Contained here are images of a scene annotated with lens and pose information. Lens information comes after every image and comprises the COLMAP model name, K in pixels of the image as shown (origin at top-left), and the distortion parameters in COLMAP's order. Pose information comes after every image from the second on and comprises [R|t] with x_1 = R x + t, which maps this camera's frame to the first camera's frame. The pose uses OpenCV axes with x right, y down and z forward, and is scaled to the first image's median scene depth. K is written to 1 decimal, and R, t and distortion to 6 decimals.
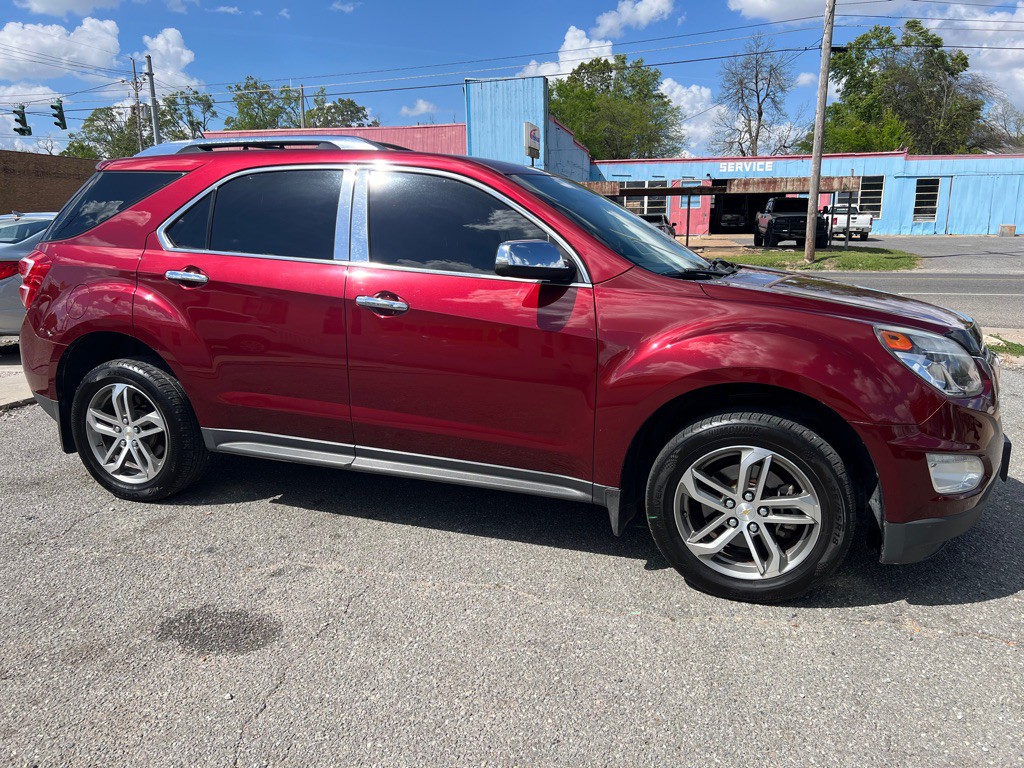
lens RADIAL K [[775.2, 0, 507.5], [0, 775.2, 385.4], [0, 0, 1]] dist [0.048943, -0.051428]
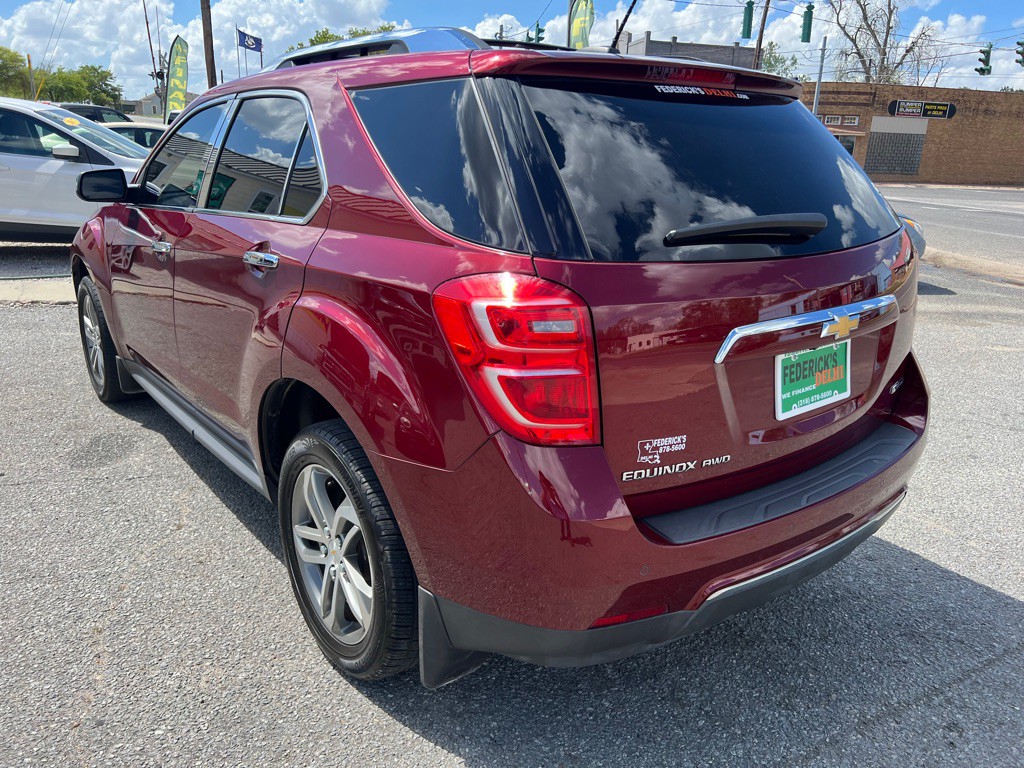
lens RADIAL K [[763.7, 0, 512.0], [0, 763.7, 379.7], [0, 0, 1]] dist [0.059441, -0.070461]
pose [[0.413236, 0.279701, -0.866605, 0.105750], [-0.222572, 0.953820, 0.201717, -0.023672], [0.883005, 0.109526, 0.456406, 0.097829]]
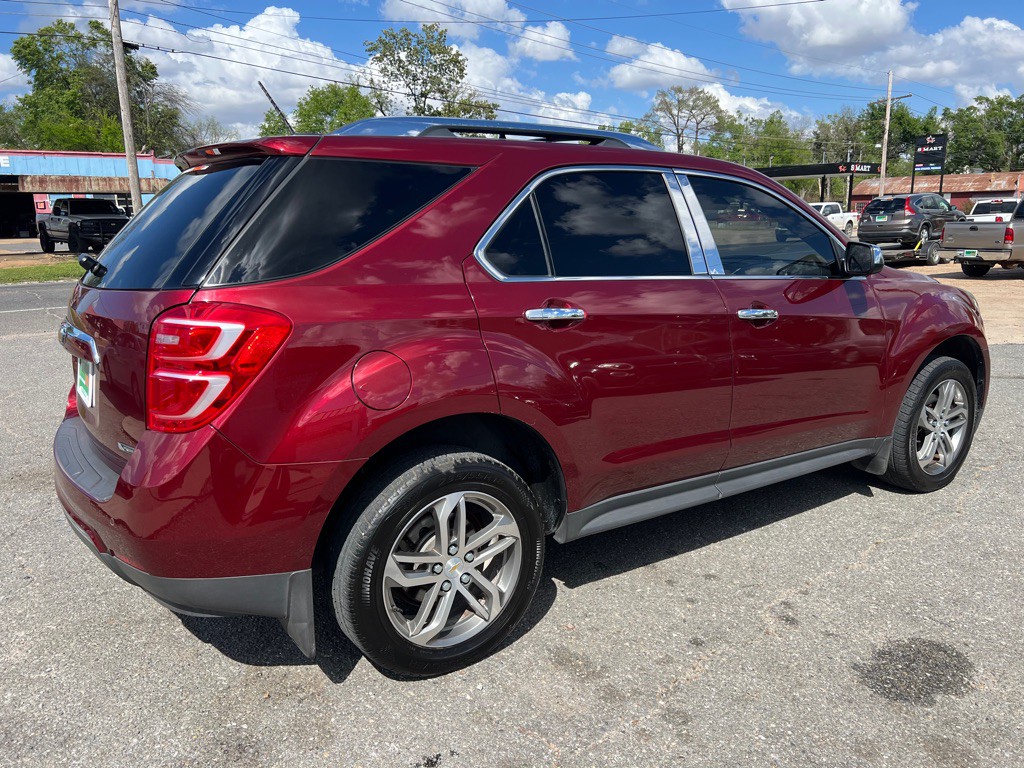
lens RADIAL K [[769.9, 0, 516.0], [0, 769.9, 386.5], [0, 0, 1]] dist [0.053720, -0.058137]
pose [[0.573048, -0.181450, 0.799182, -0.129835], [0.180698, 0.979156, 0.092743, -0.018727], [-0.799352, 0.091264, 0.593891, 0.078160]]
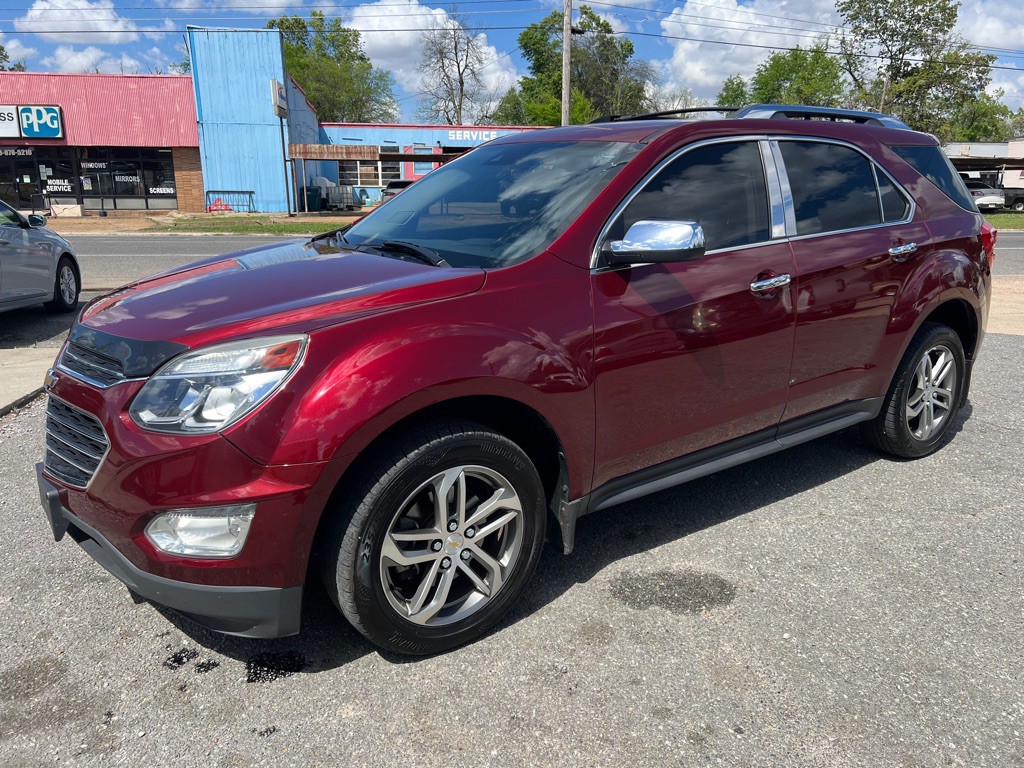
lens RADIAL K [[774.2, 0, 524.4], [0, 774.2, 372.1], [0, 0, 1]] dist [0.050553, -0.053137]
pose [[0.920808, -0.084125, 0.380836, -0.089819], [0.073945, 0.996406, 0.041313, -0.003059], [-0.382943, -0.009881, 0.923719, 0.012328]]
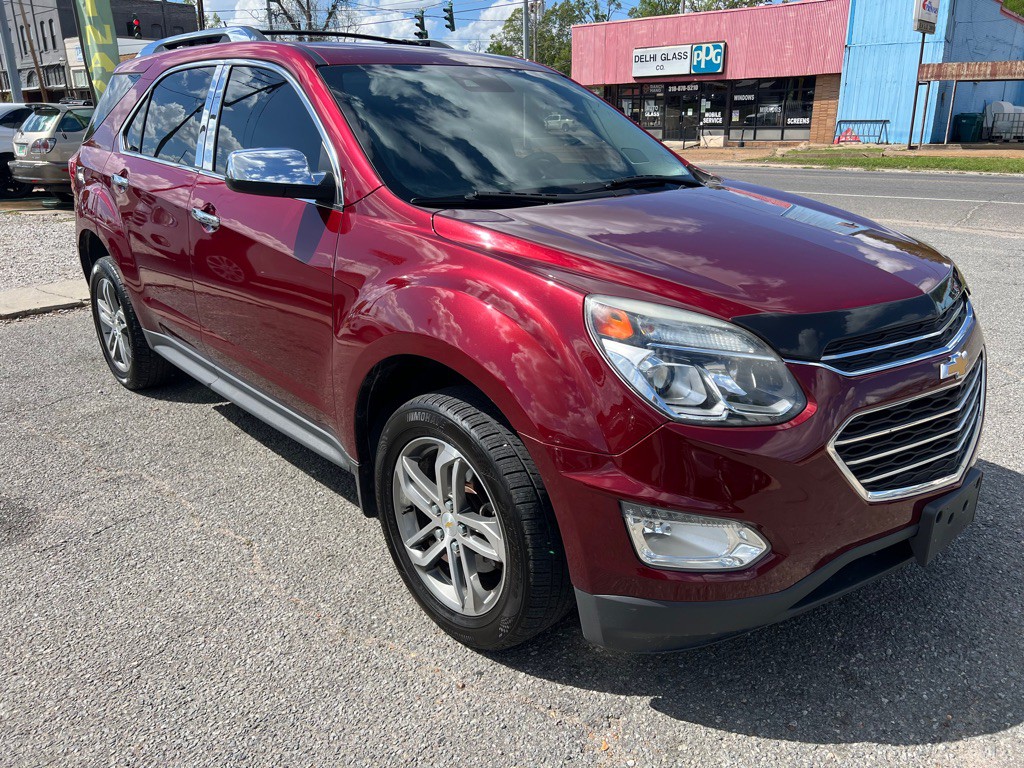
lens RADIAL K [[773.6, 0, 515.5], [0, 773.6, 383.0], [0, 0, 1]] dist [0.055208, -0.061224]
pose [[0.888553, 0.142584, -0.436054, 0.068519], [-0.087943, 0.985788, 0.143136, -0.008840], [0.450266, -0.088836, 0.888464, 0.037914]]
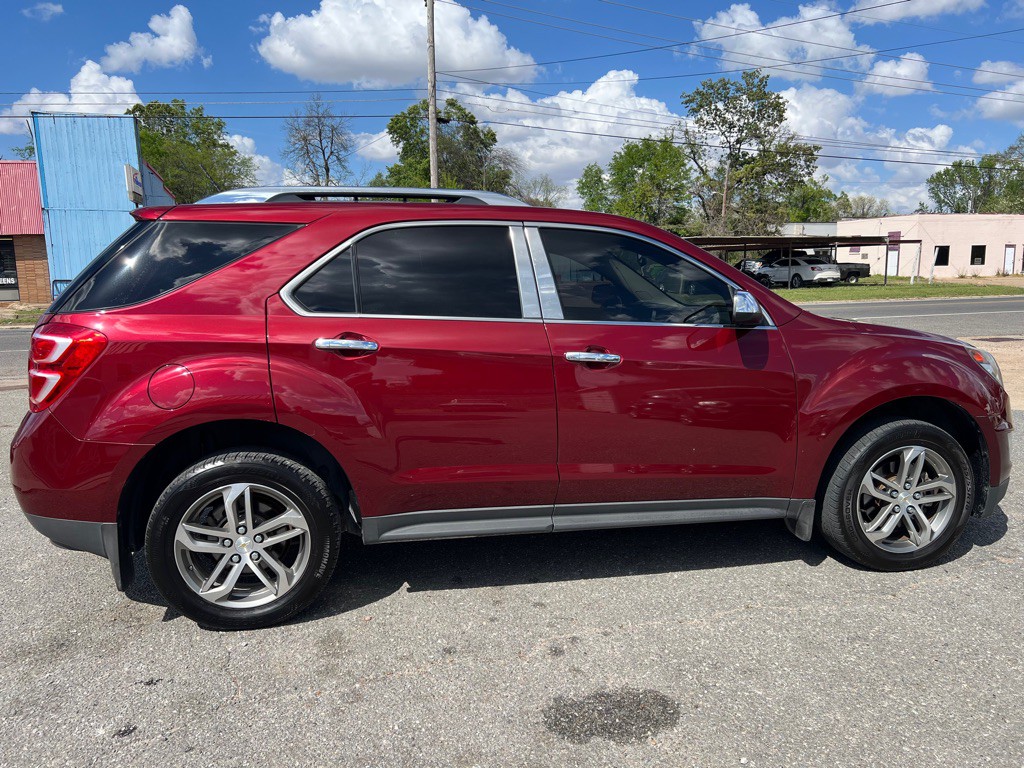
lens RADIAL K [[773.4, 0, 513.1], [0, 773.4, 384.0], [0, 0, 1]] dist [0.040592, -0.036800]
pose [[0.851575, -0.087136, 0.516940, -0.089530], [0.119562, 0.992383, -0.029680, -0.006282], [-0.510416, 0.087081, 0.855507, 0.022739]]
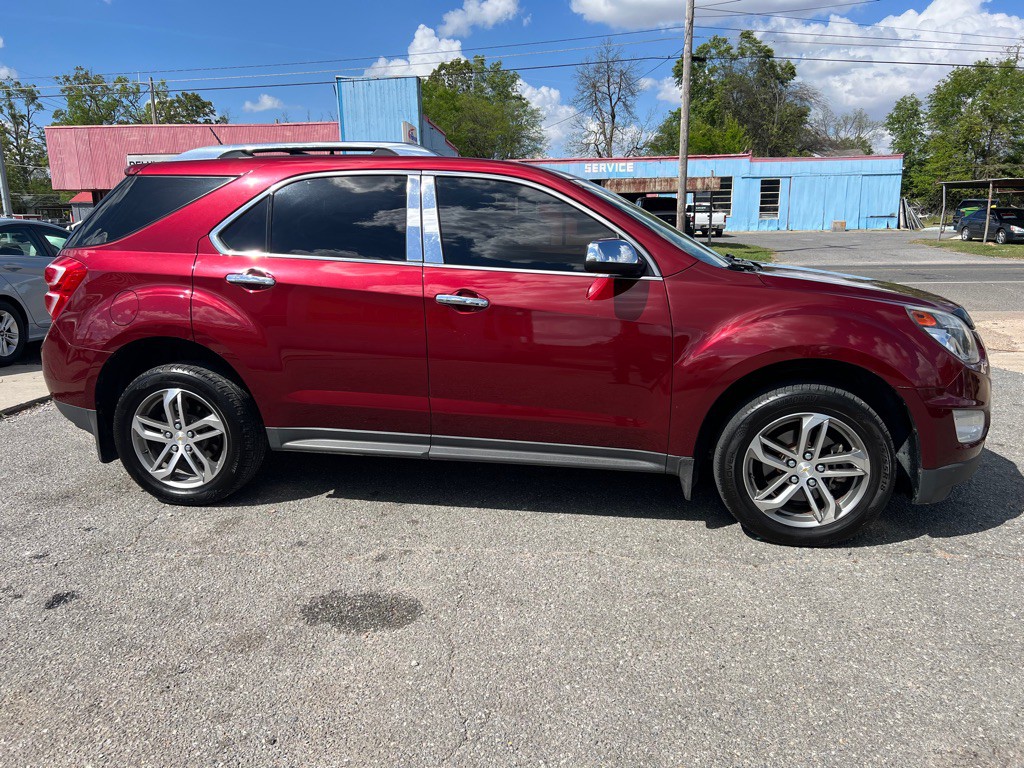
lens RADIAL K [[775.2, 0, 507.5], [0, 775.2, 385.4], [0, 0, 1]] dist [0.048943, -0.051428]
pose [[0.984215, -0.045024, 0.171152, -0.033380], [0.044856, 0.998982, 0.004854, 0.001089], [-0.171197, 0.002900, 0.985233, -0.007659]]
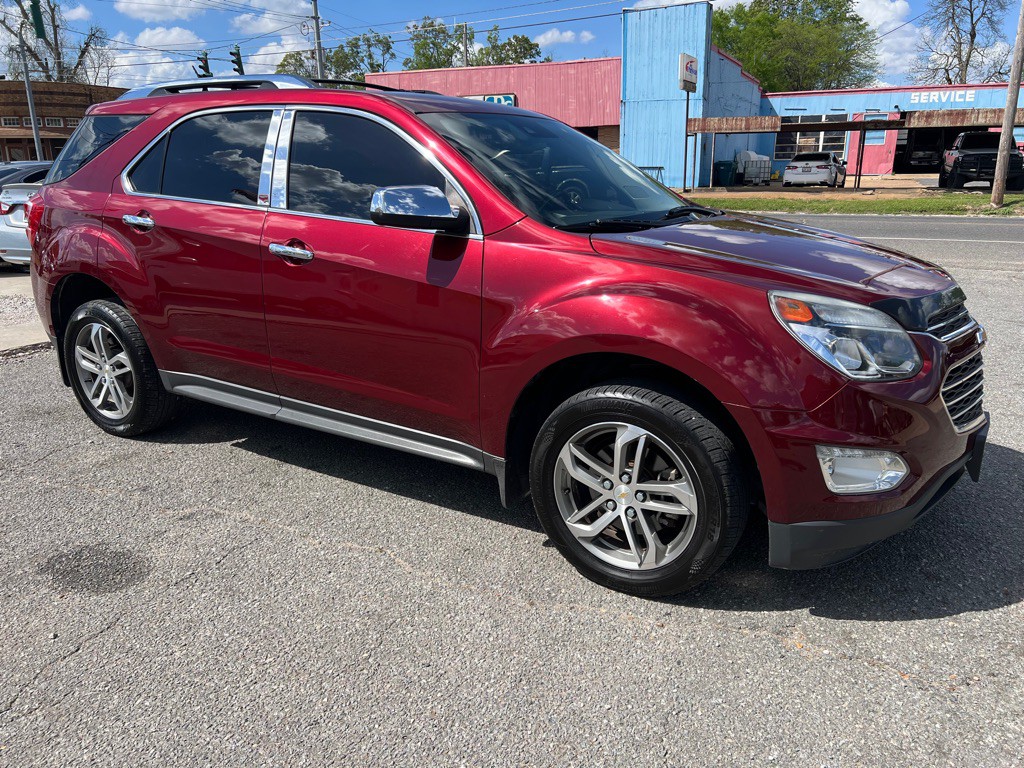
lens RADIAL K [[774.4, 0, 518.1], [0, 774.4, 385.1], [0, 0, 1]] dist [0.057938, -0.065296]
pose [[0.979605, 0.051865, -0.194125, 0.036039], [-0.037750, 0.996415, 0.075717, -0.002804], [0.197356, -0.066844, 0.978050, 0.011012]]
